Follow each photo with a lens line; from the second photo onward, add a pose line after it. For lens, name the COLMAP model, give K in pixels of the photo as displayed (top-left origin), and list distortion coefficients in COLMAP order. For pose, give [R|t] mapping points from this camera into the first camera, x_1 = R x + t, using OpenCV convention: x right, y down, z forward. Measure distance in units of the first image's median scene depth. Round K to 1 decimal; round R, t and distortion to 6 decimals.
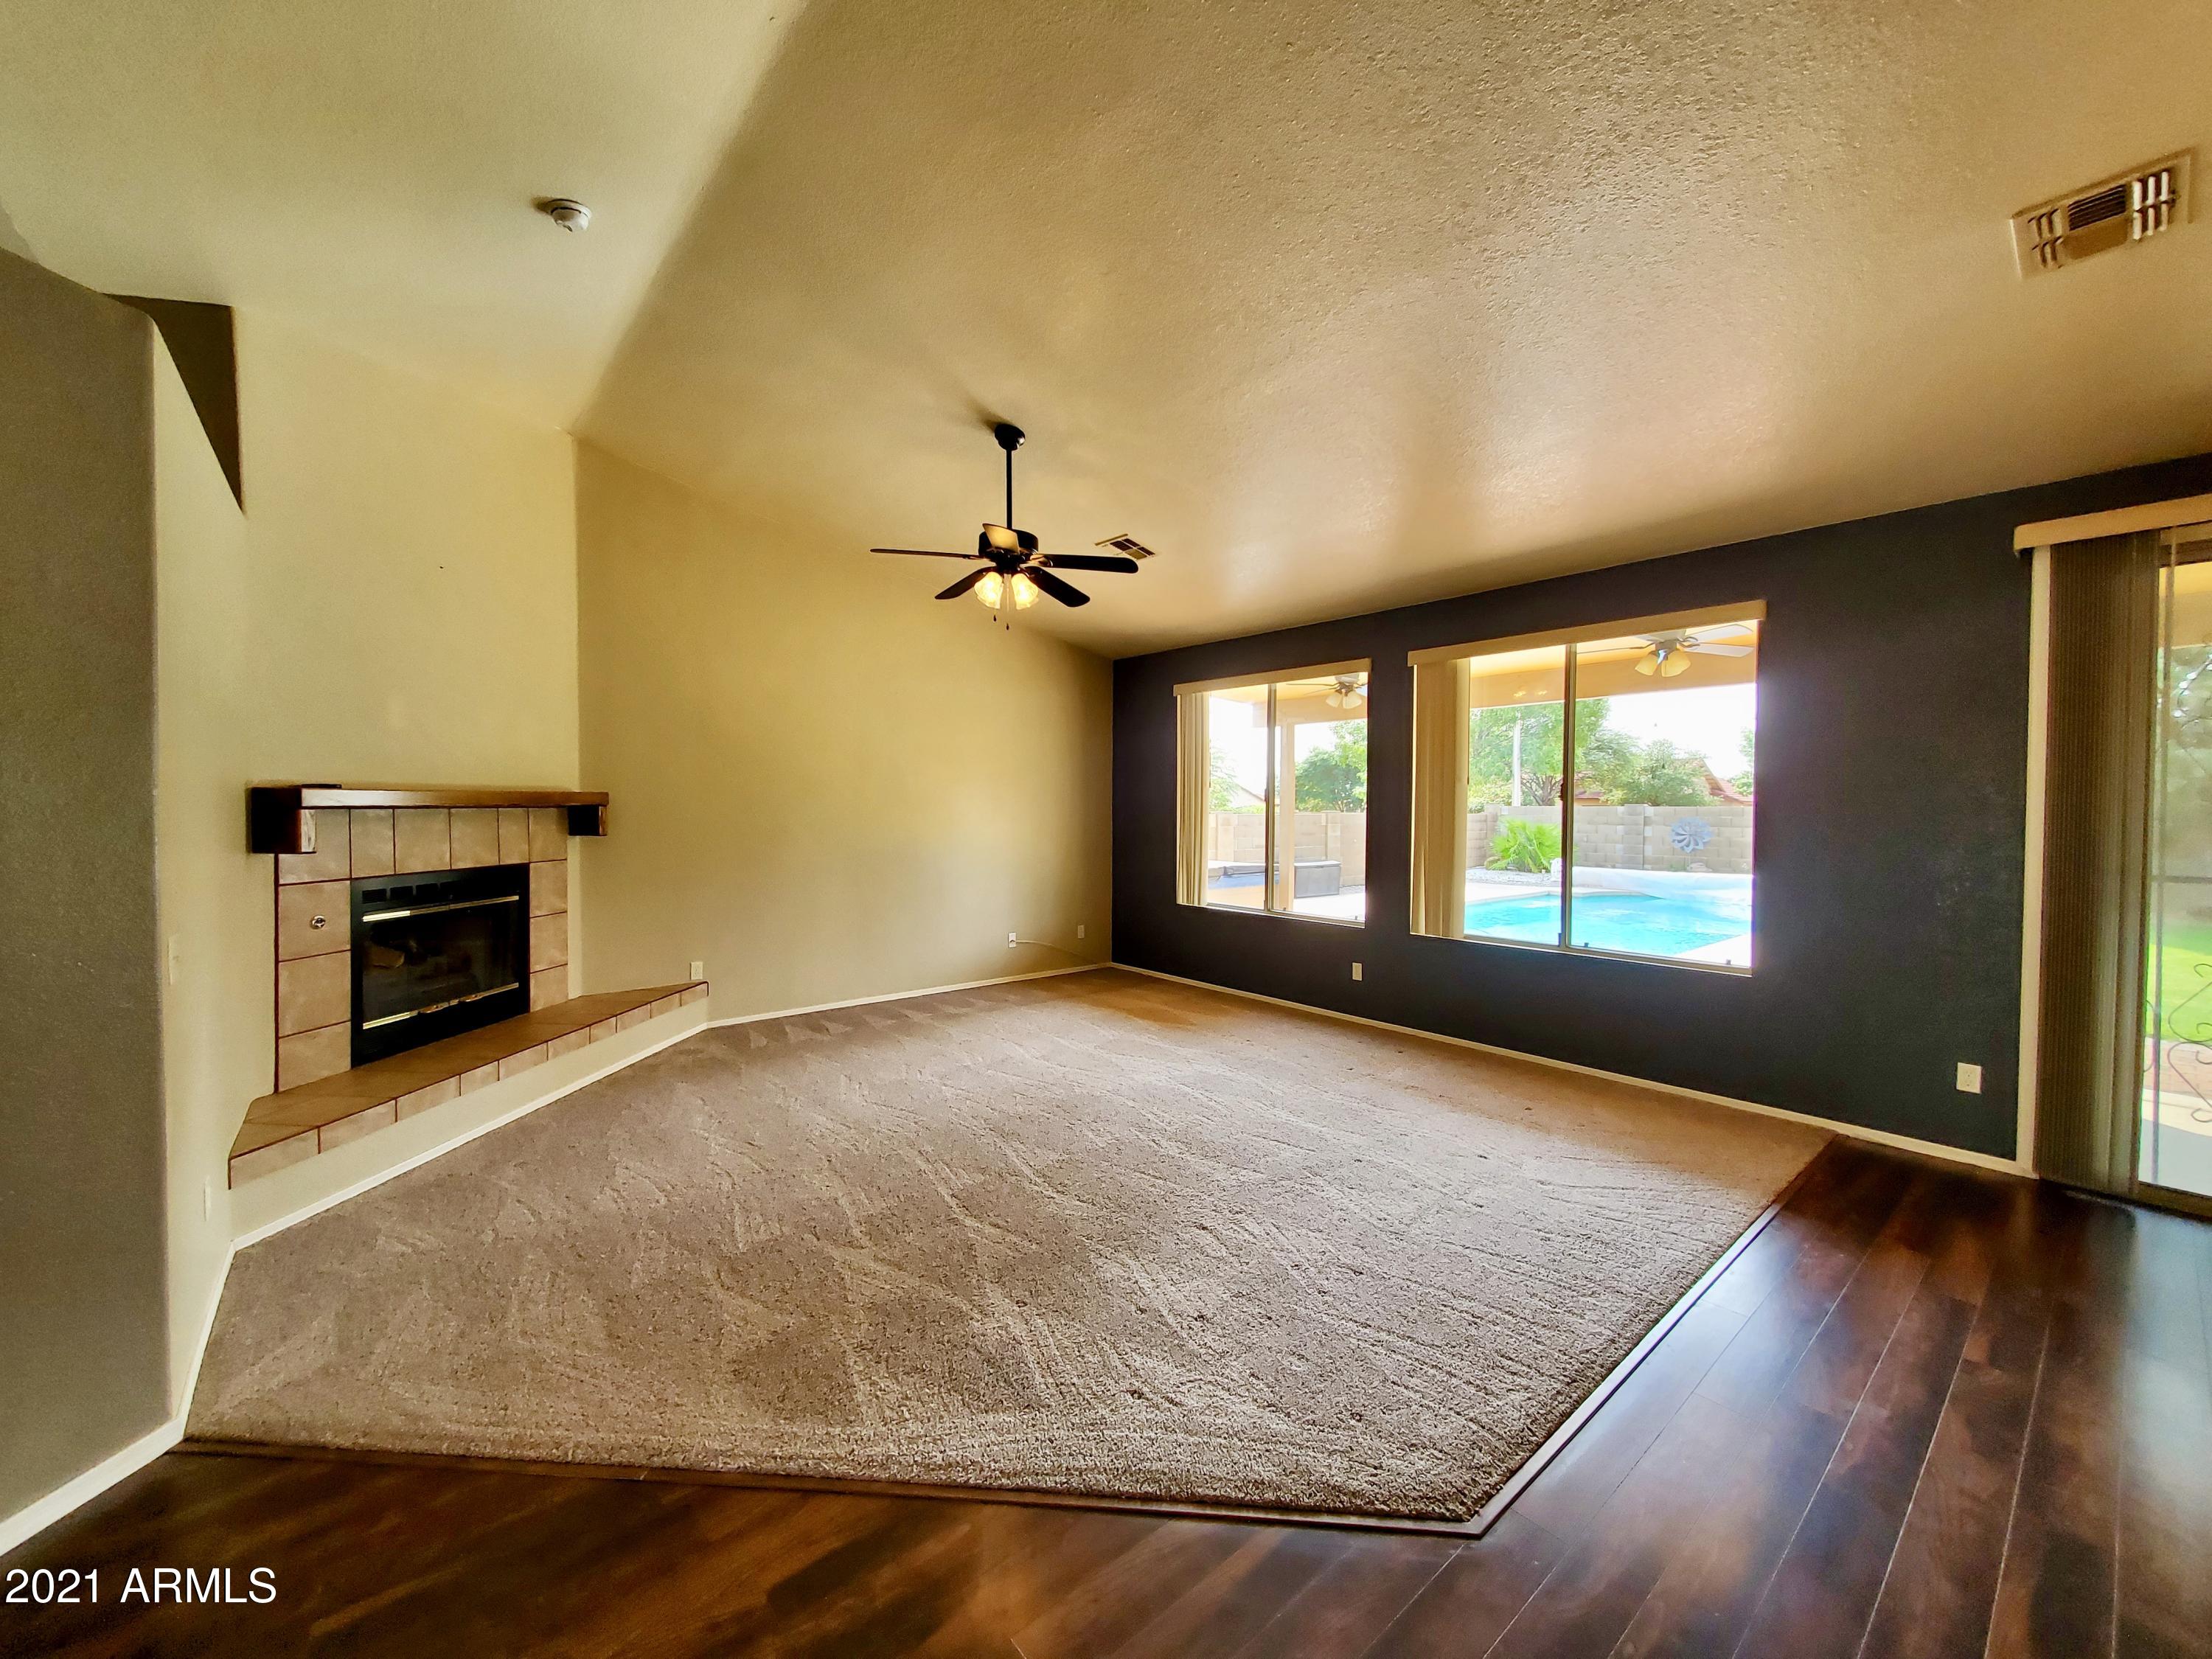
lens RADIAL K [[871.2, 0, 1116.7], [0, 871.2, 831.2], [0, 0, 1]] dist [0.002110, -0.000977]
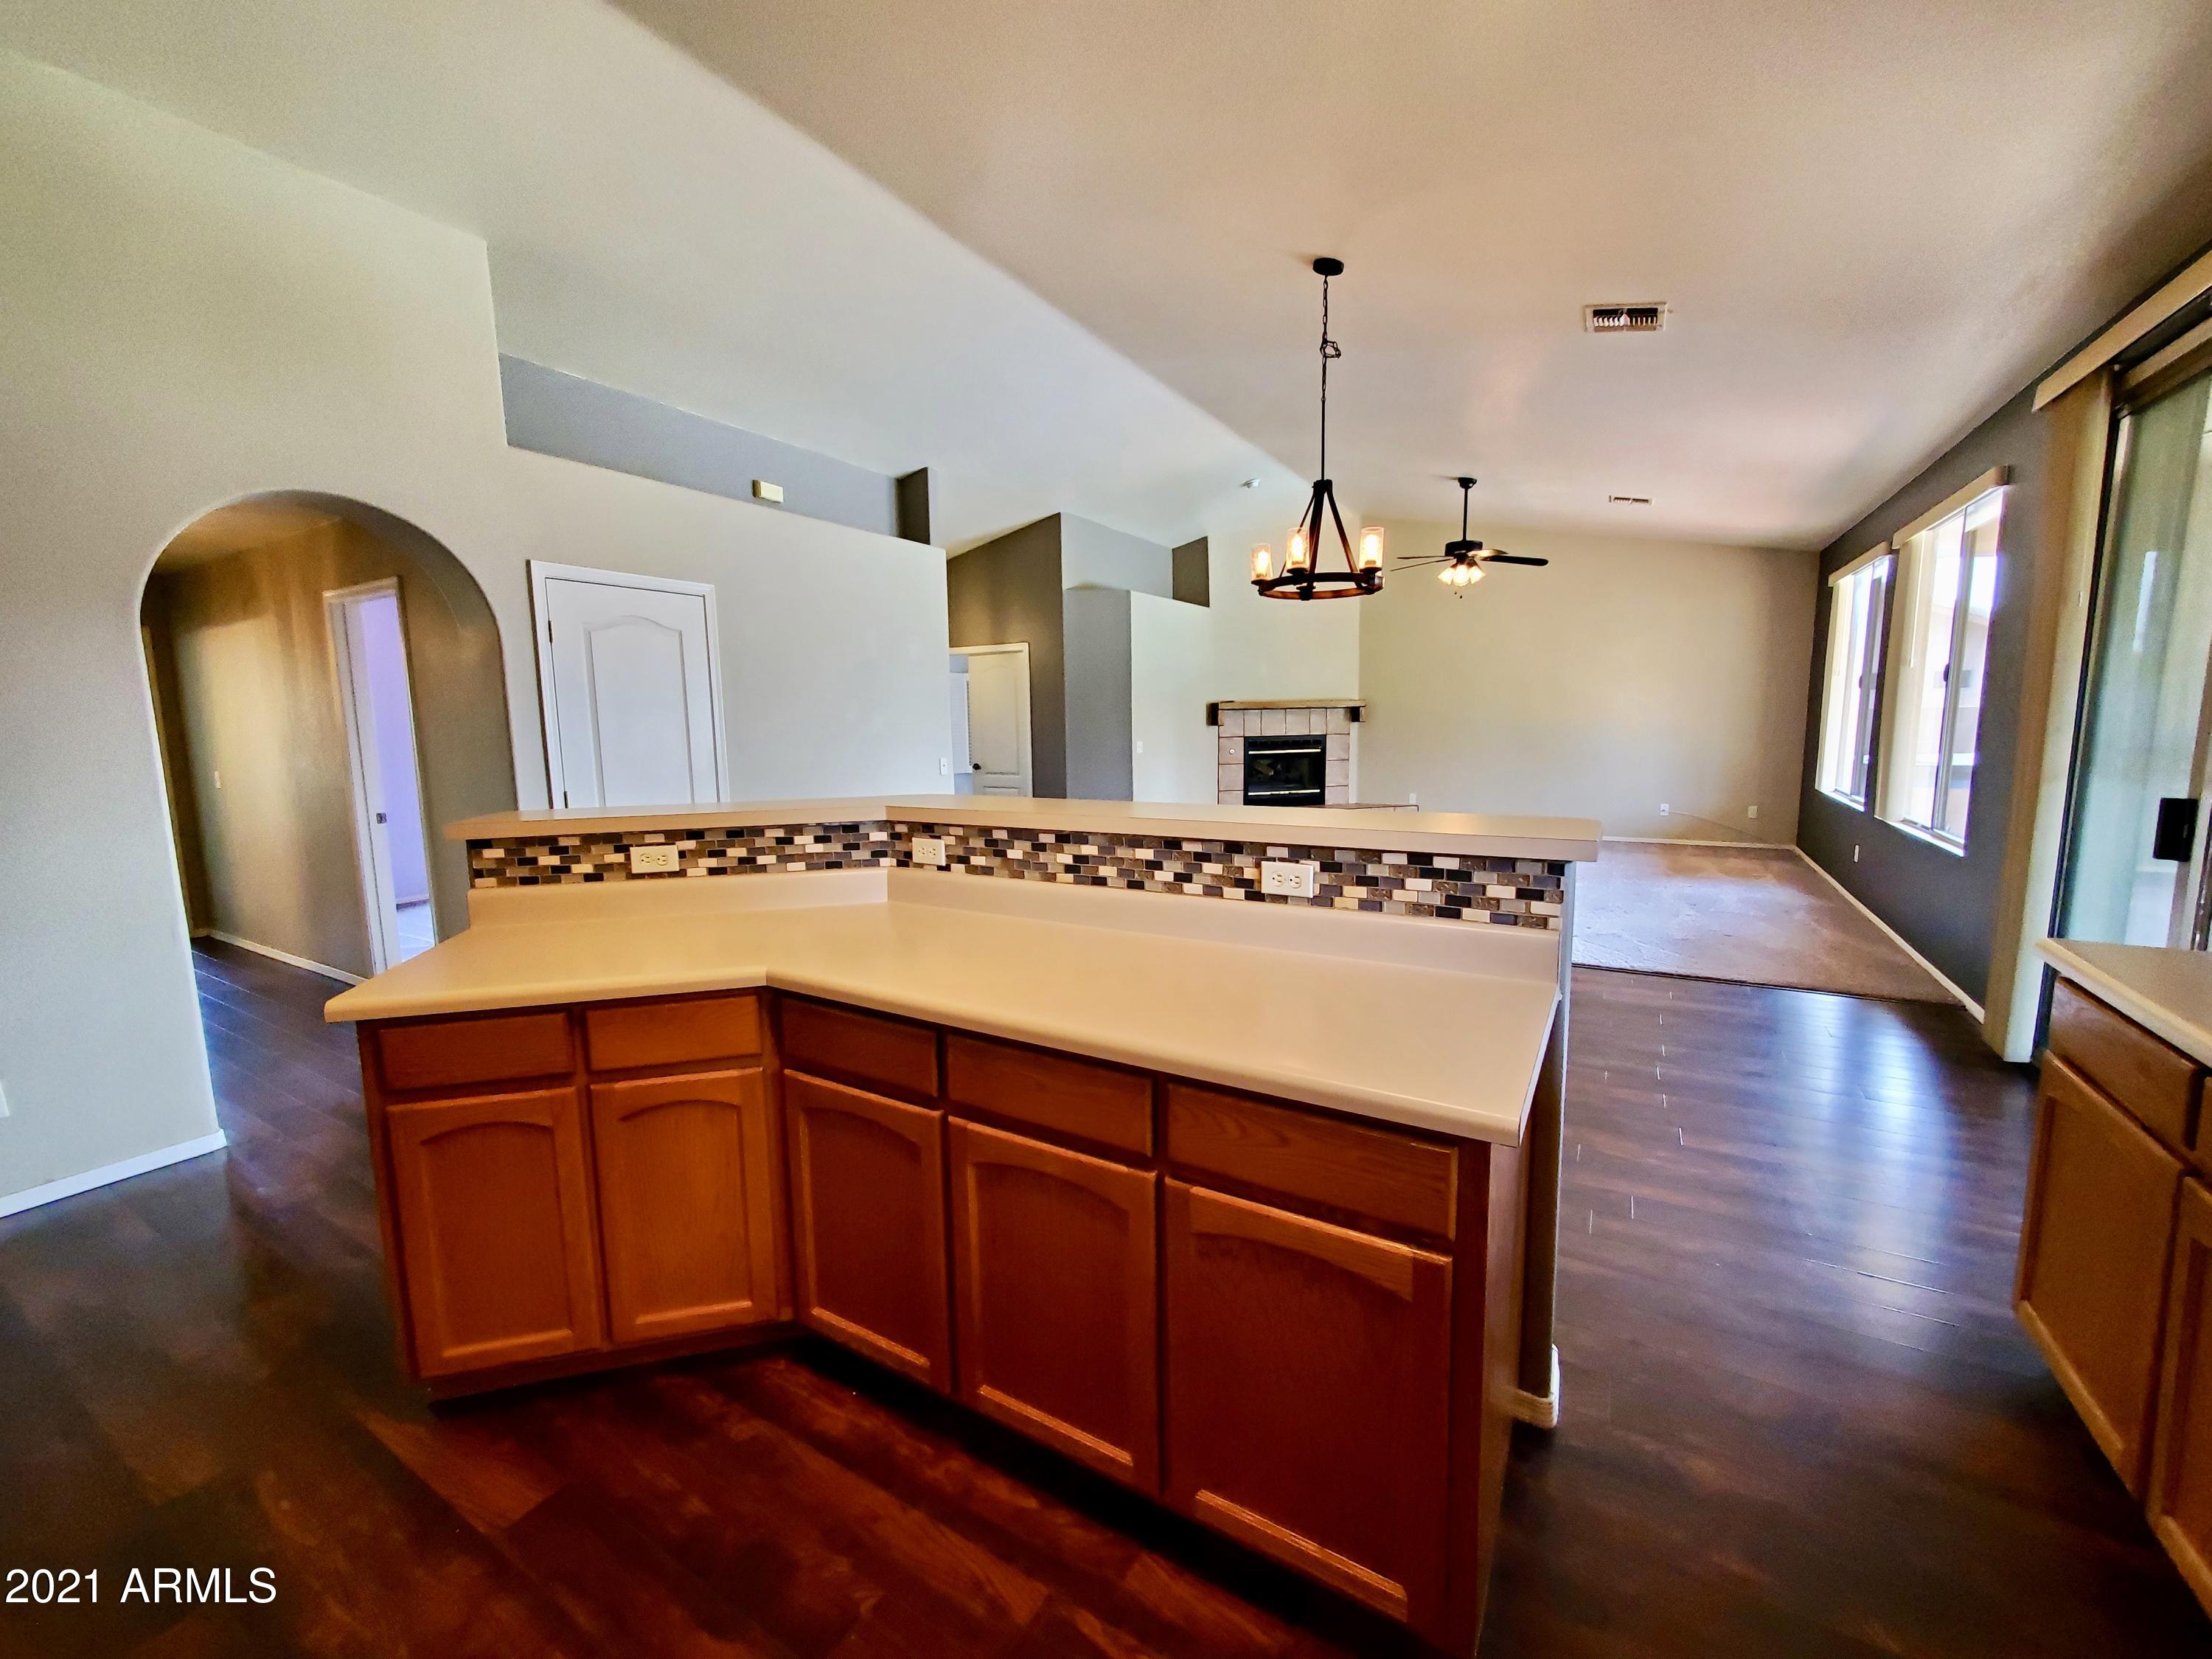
lens RADIAL K [[871.2, 0, 1108.9], [0, 871.2, 823.0], [0, 0, 1]] dist [0.002110, -0.000977]
pose [[0.315753, 0.105286, -0.942982, 1.207093], [-0.005393, 0.994008, 0.109177, 0.022088], [0.948826, -0.029387, 0.314429, -0.182809]]
